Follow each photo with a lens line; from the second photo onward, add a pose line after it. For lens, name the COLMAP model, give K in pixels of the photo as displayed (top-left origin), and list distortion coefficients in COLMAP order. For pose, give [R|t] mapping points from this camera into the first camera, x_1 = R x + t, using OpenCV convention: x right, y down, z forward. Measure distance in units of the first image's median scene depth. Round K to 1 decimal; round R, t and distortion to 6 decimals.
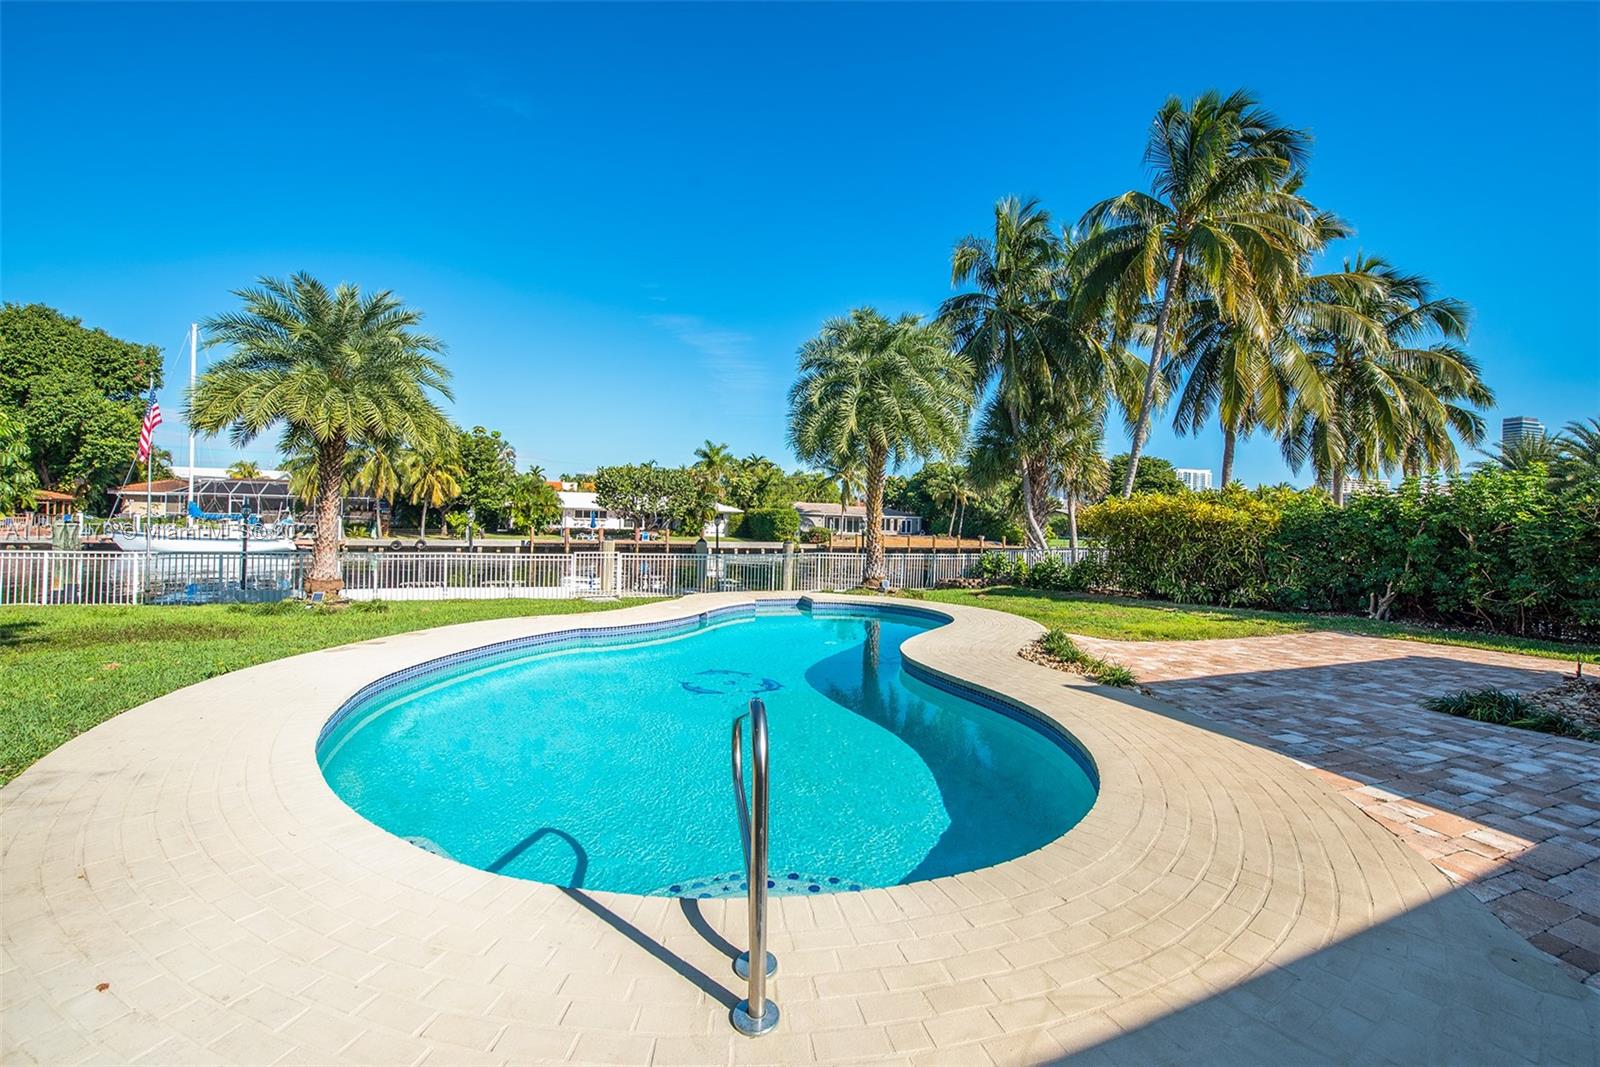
lens RADIAL K [[661.4, 0, 797.0], [0, 661.4, 523.1], [0, 0, 1]] dist [-0.019445, -0.000161]
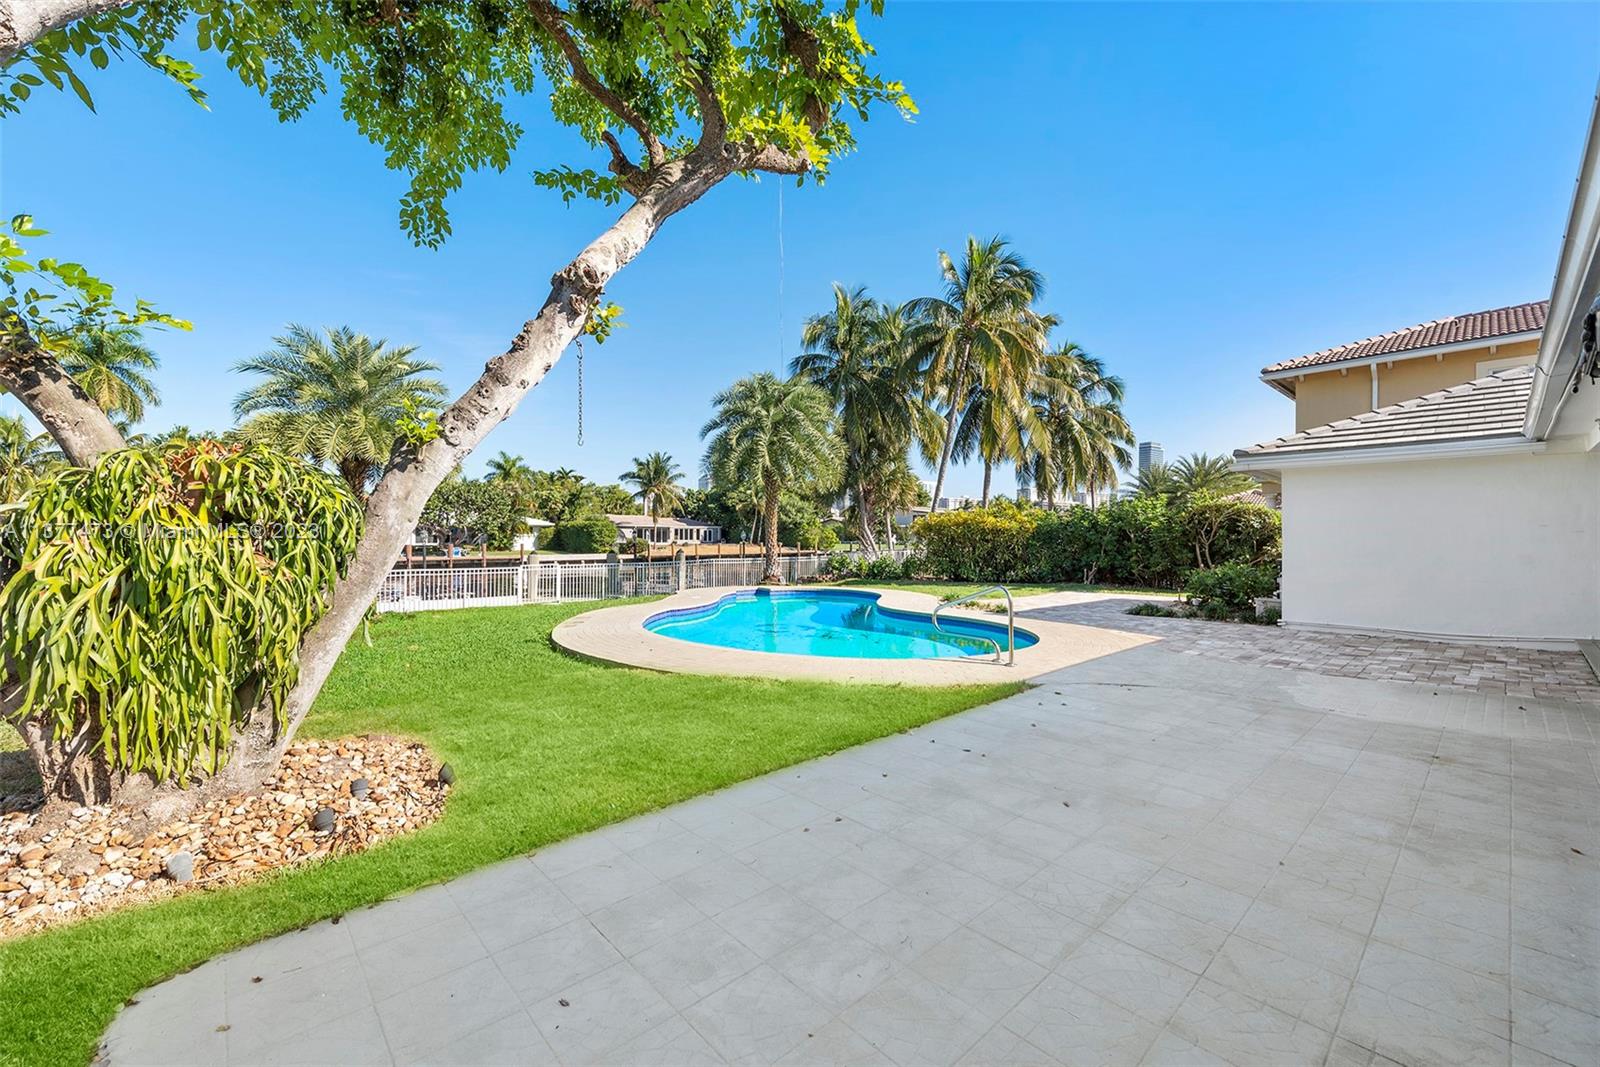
lens RADIAL K [[648.8, 0, 800.0], [0, 648.8, 533.5], [0, 0, 1]] dist [0.020449, 0.000082]
pose [[0.939461, -0.021770, 0.341963, -0.199625], [0.020946, 0.999762, 0.006101, -0.005900], [-0.342015, 0.001431, 0.939693, -0.173174]]
